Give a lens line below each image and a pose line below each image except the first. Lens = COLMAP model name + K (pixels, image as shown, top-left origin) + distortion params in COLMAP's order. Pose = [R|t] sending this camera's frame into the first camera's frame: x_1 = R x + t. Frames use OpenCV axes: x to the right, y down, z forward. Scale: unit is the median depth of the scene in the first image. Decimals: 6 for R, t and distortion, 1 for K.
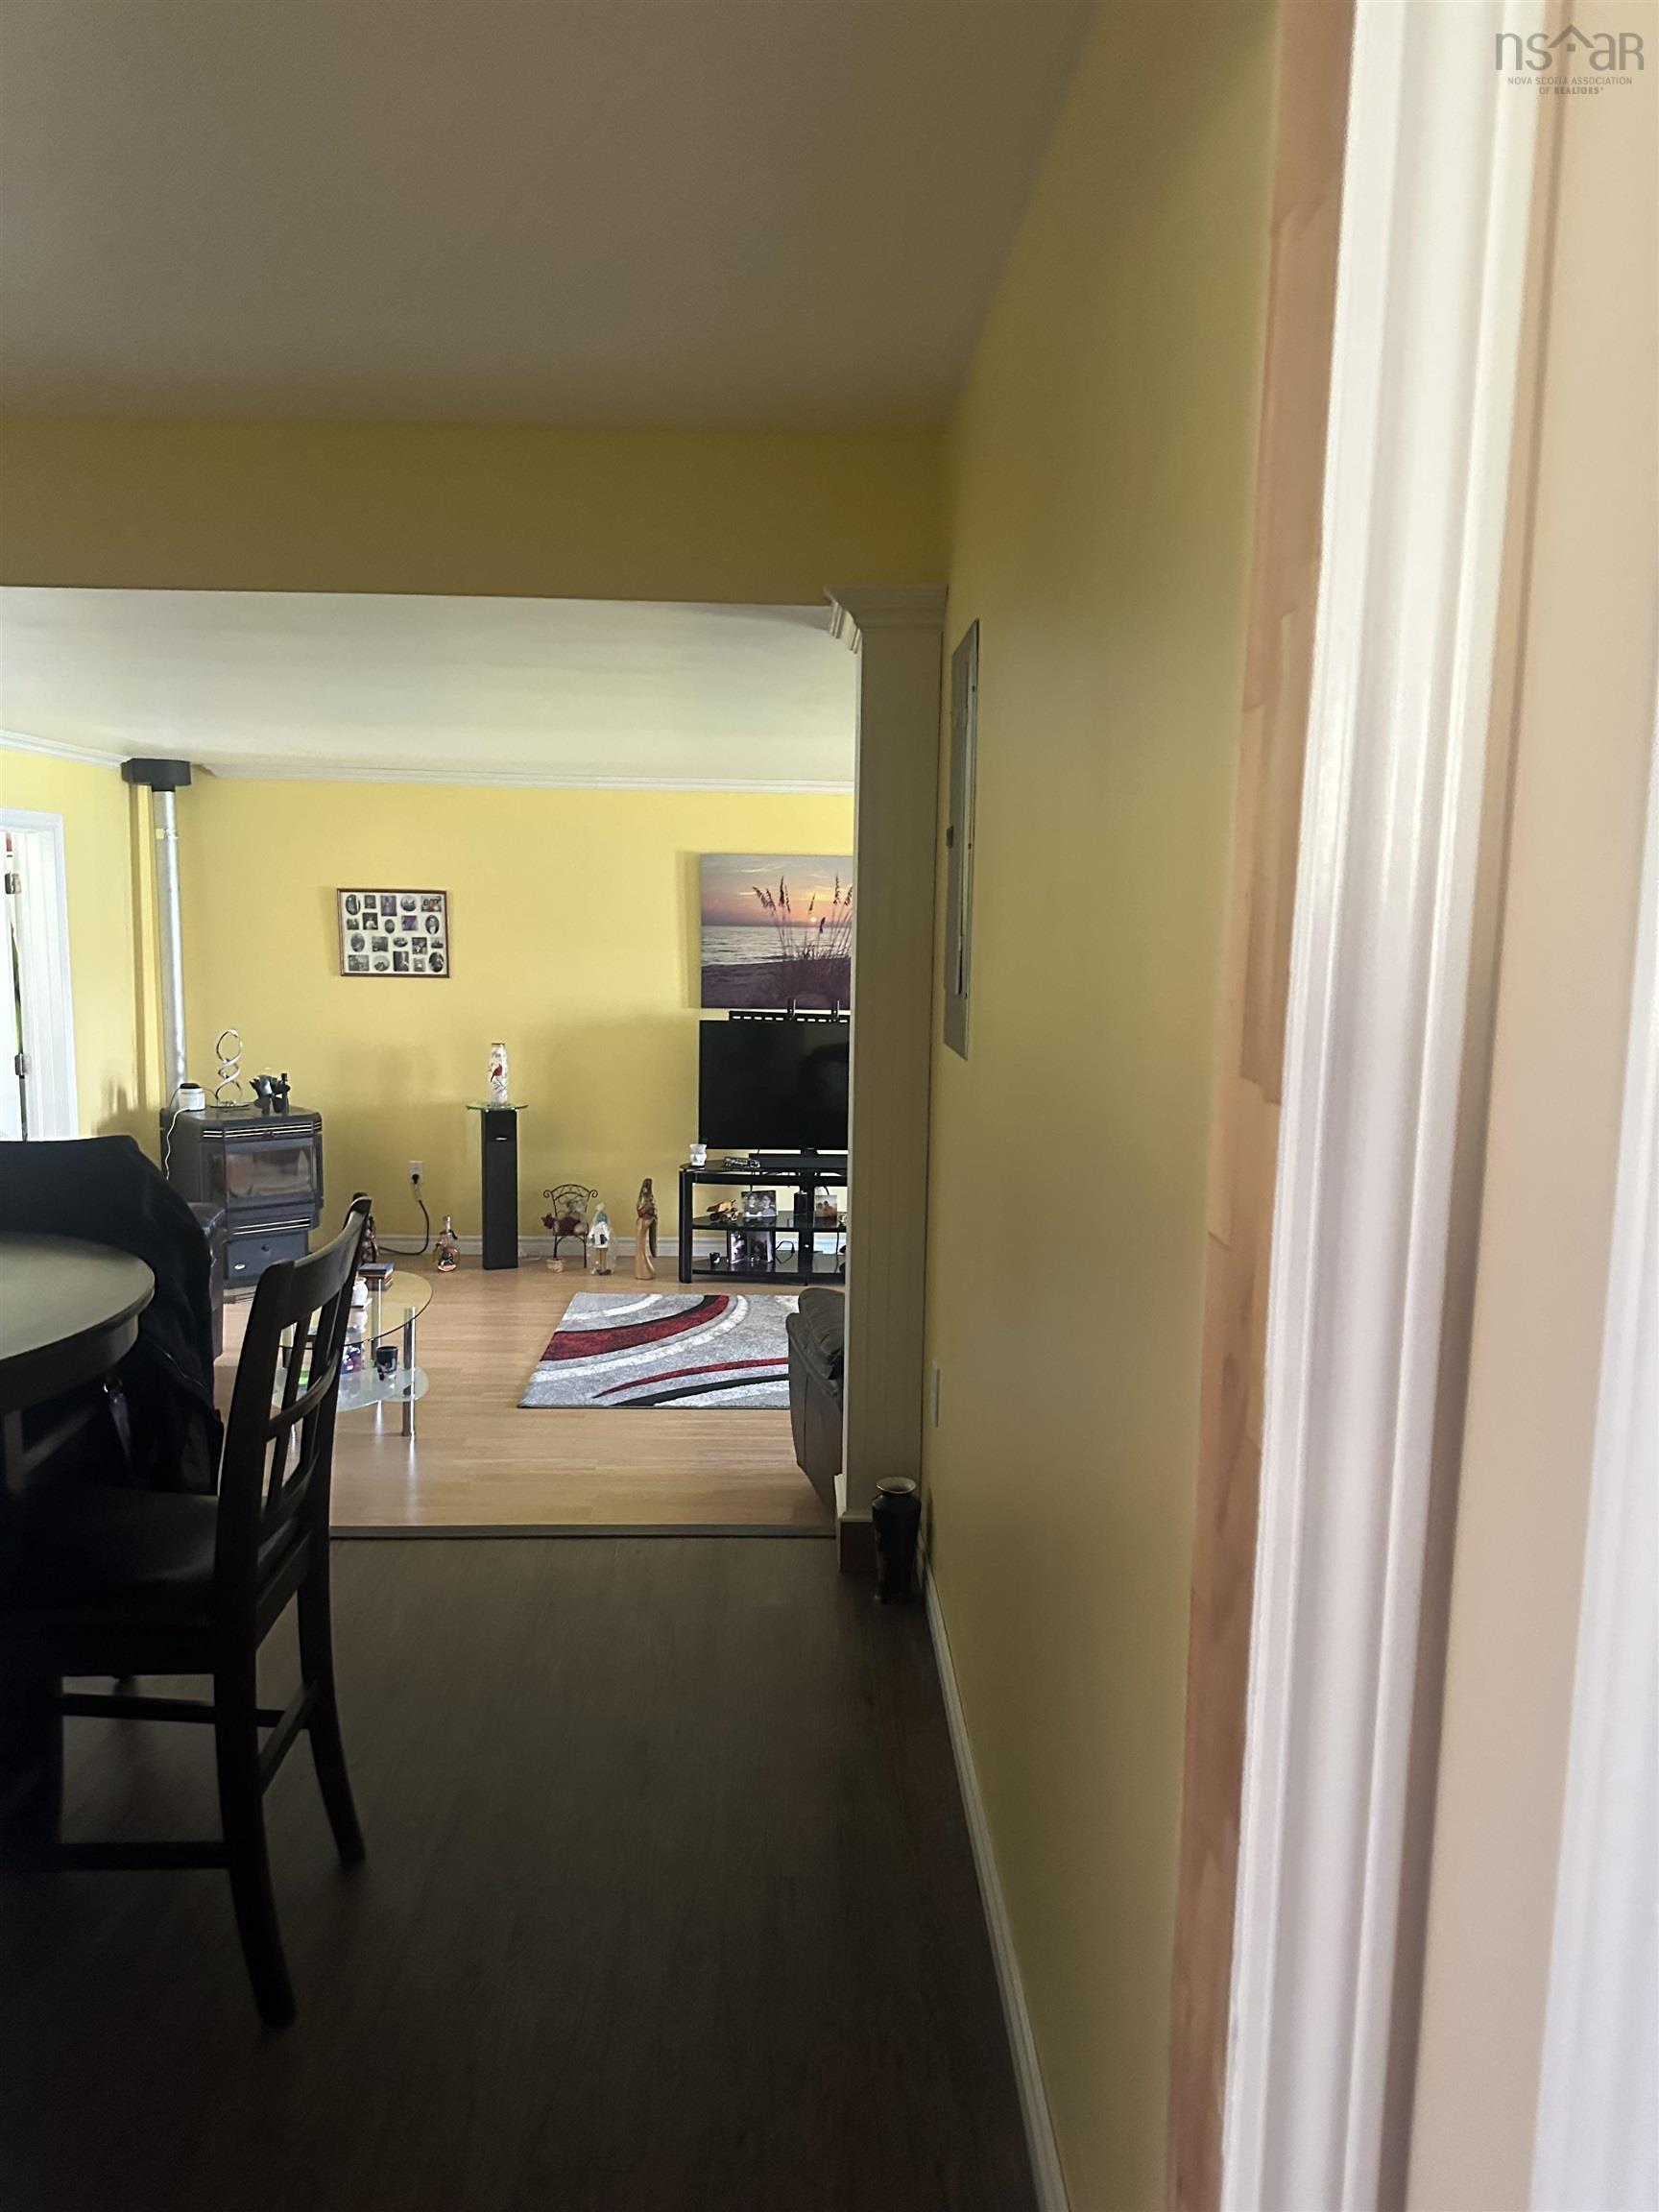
lens RADIAL K [[1562.0, 0, 829.5], [0, 1562.0, 1106.0], [0, 0, 1]] dist [0.143351, -0.232604]
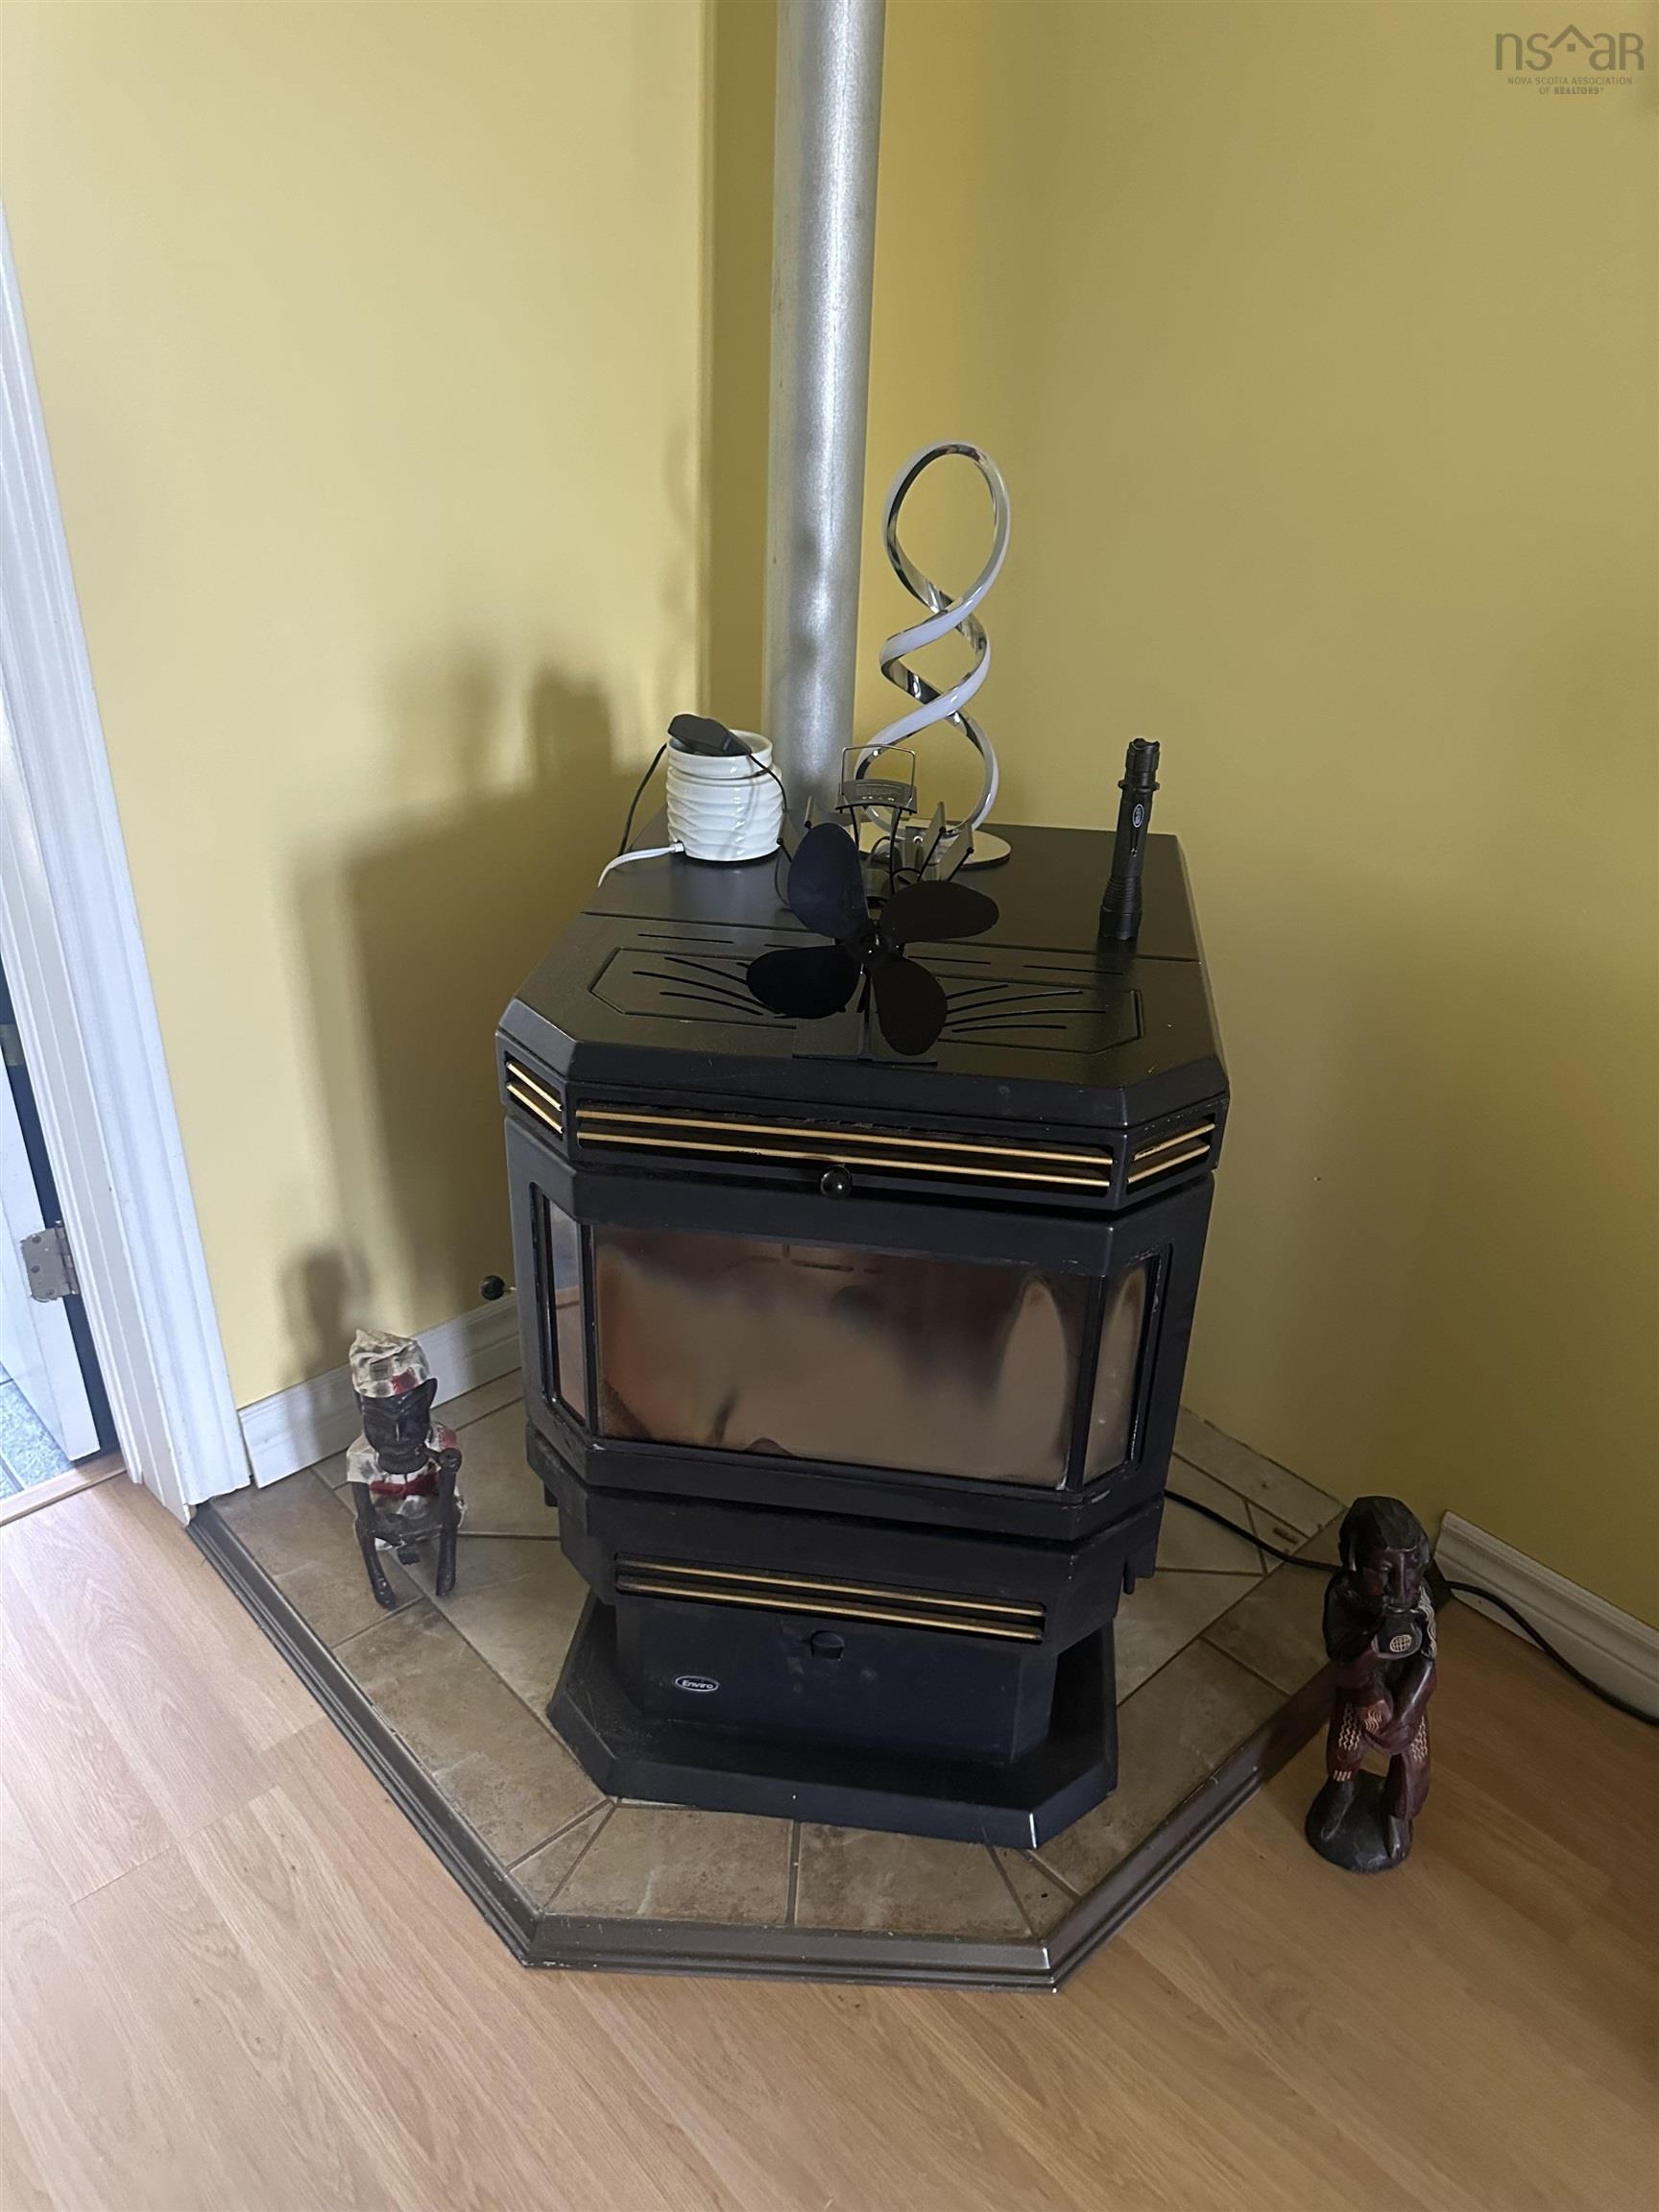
lens RADIAL K [[1562.0, 0, 829.5], [0, 1562.0, 1106.0], [0, 0, 1]] dist [0.143351, -0.232604]
pose [[0.655975, 0.359104, -0.663883, -0.242572], [-0.115365, 0.916936, 0.381994, -0.046190], [0.745914, -0.173990, 0.642916, 0.867593]]
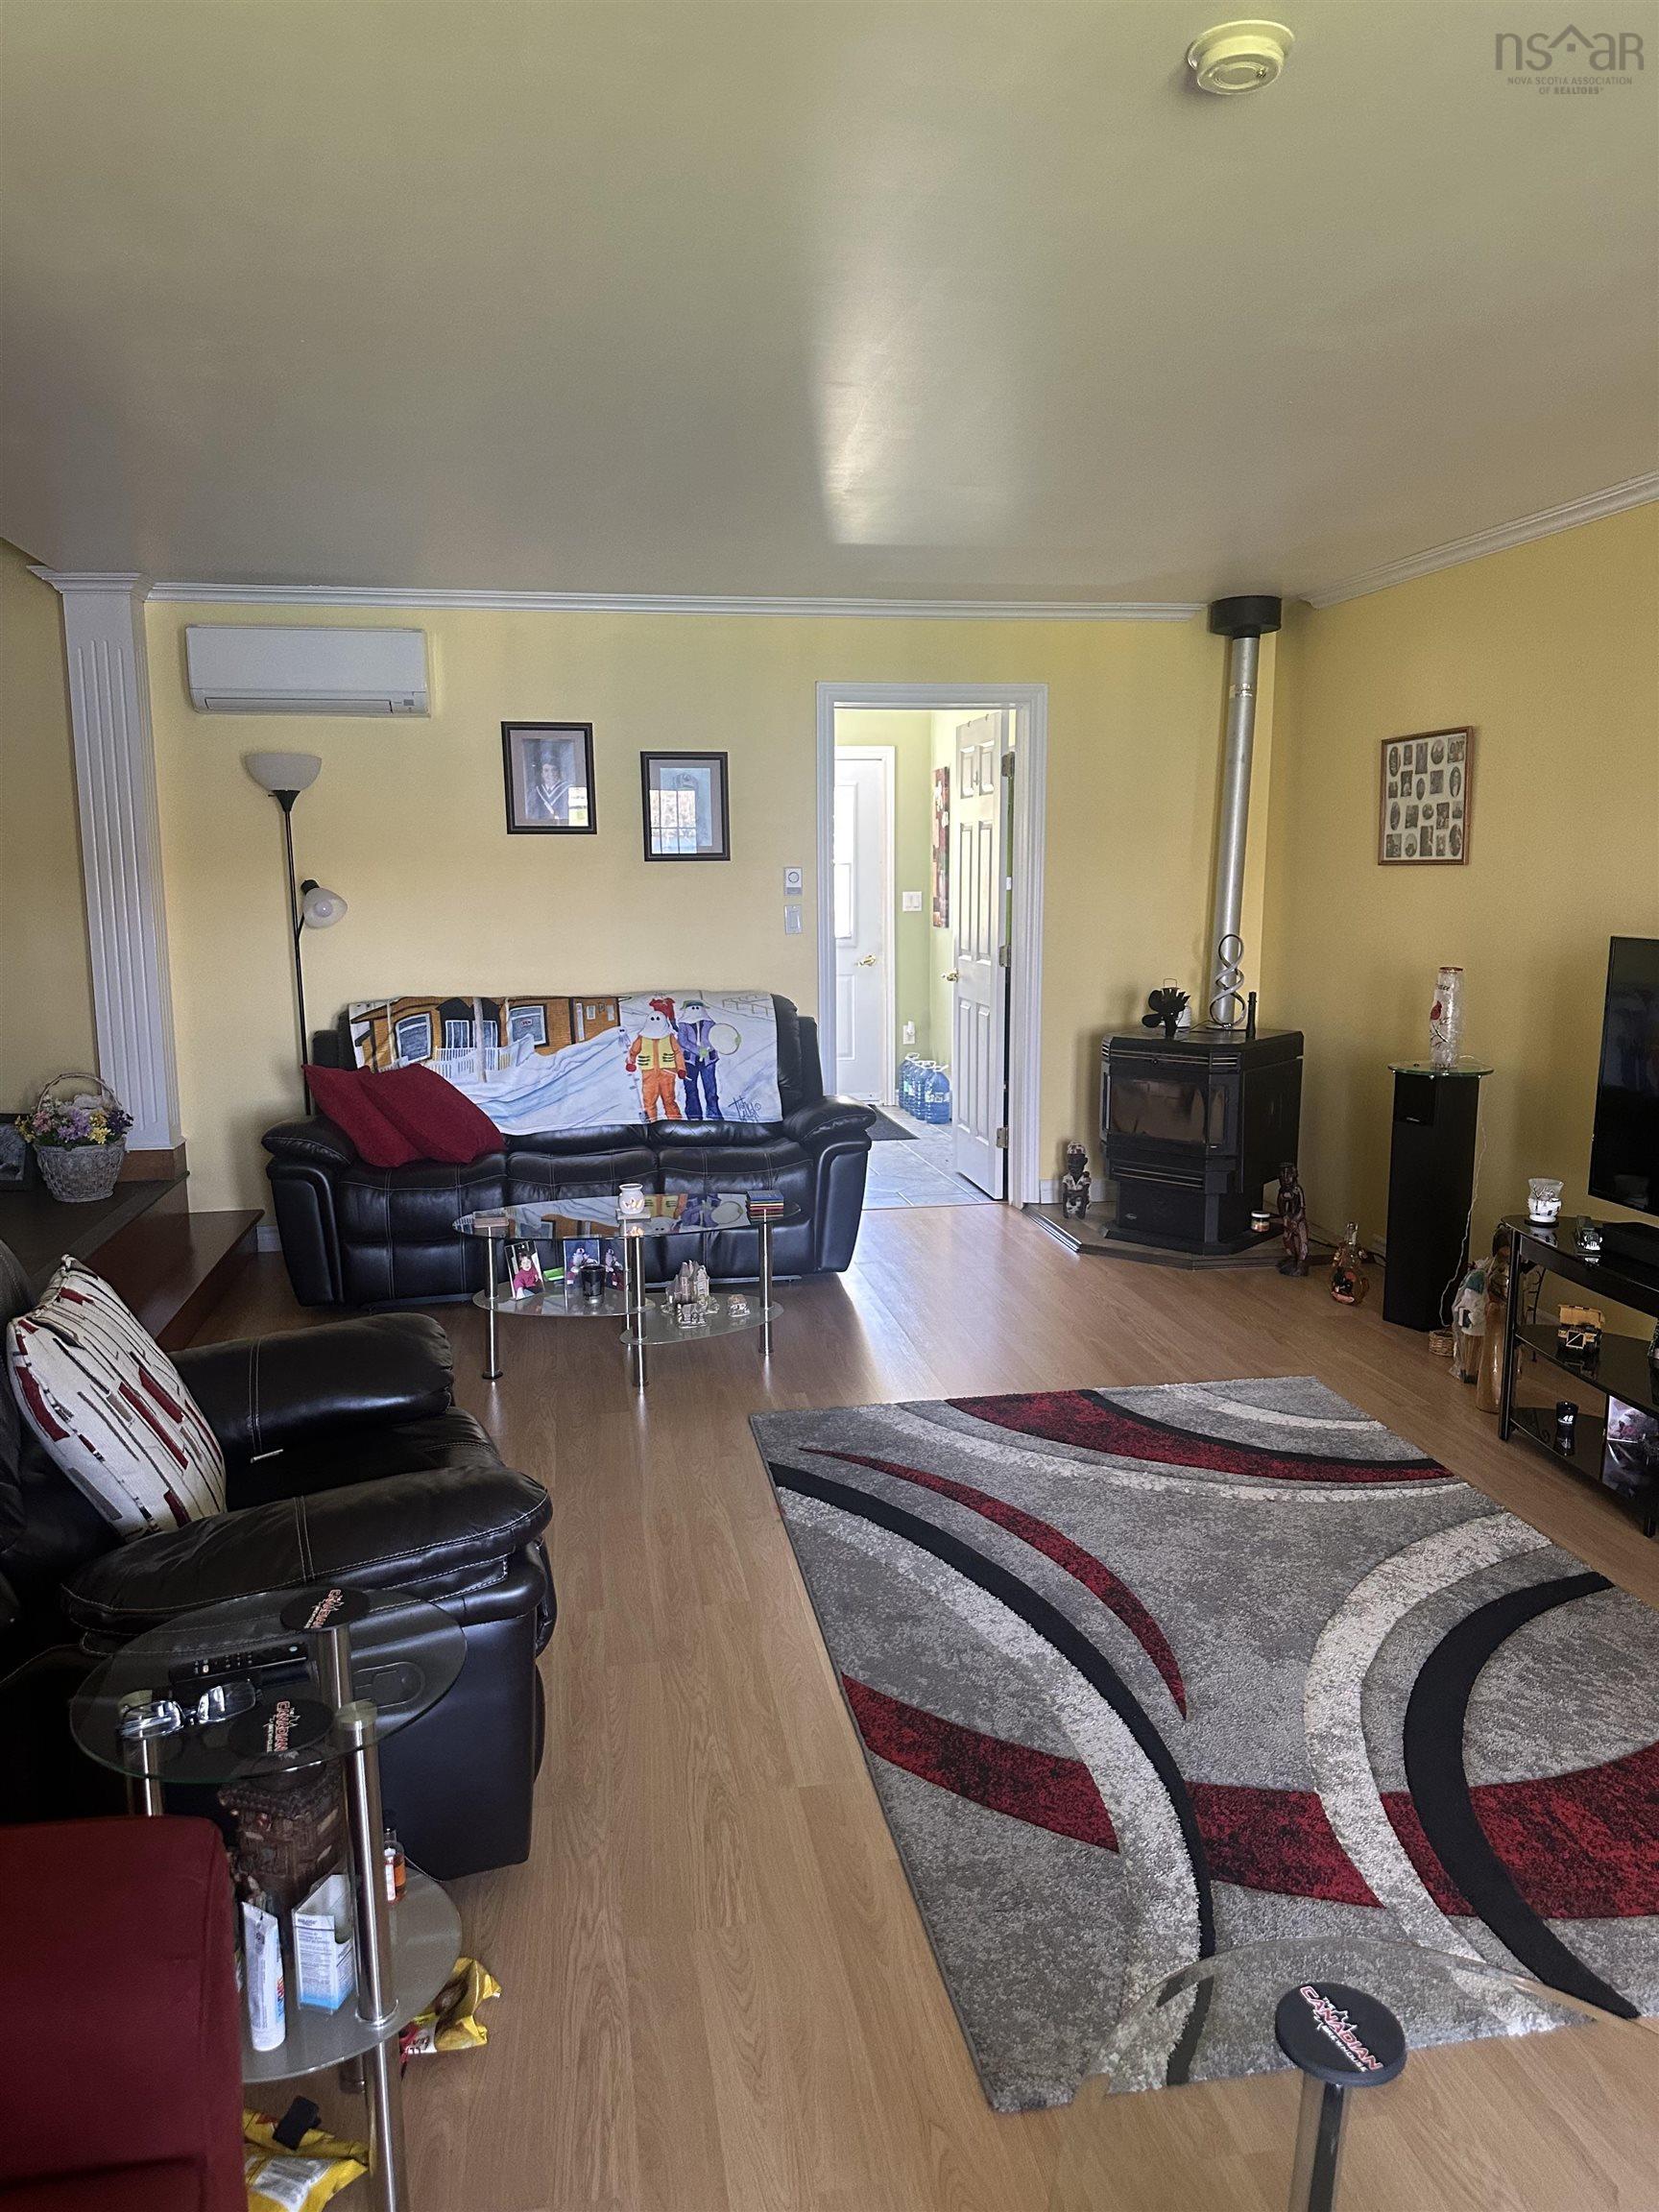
lens RADIAL K [[1562.0, 0, 829.5], [0, 1562.0, 1106.0], [0, 0, 1]] dist [0.143351, -0.232604]
pose [[0.146039, 0.136292, -0.979846, 0.384947], [-0.118065, 0.985787, 0.119521, -0.033440], [0.982208, 0.098231, 0.160055, 0.689313]]
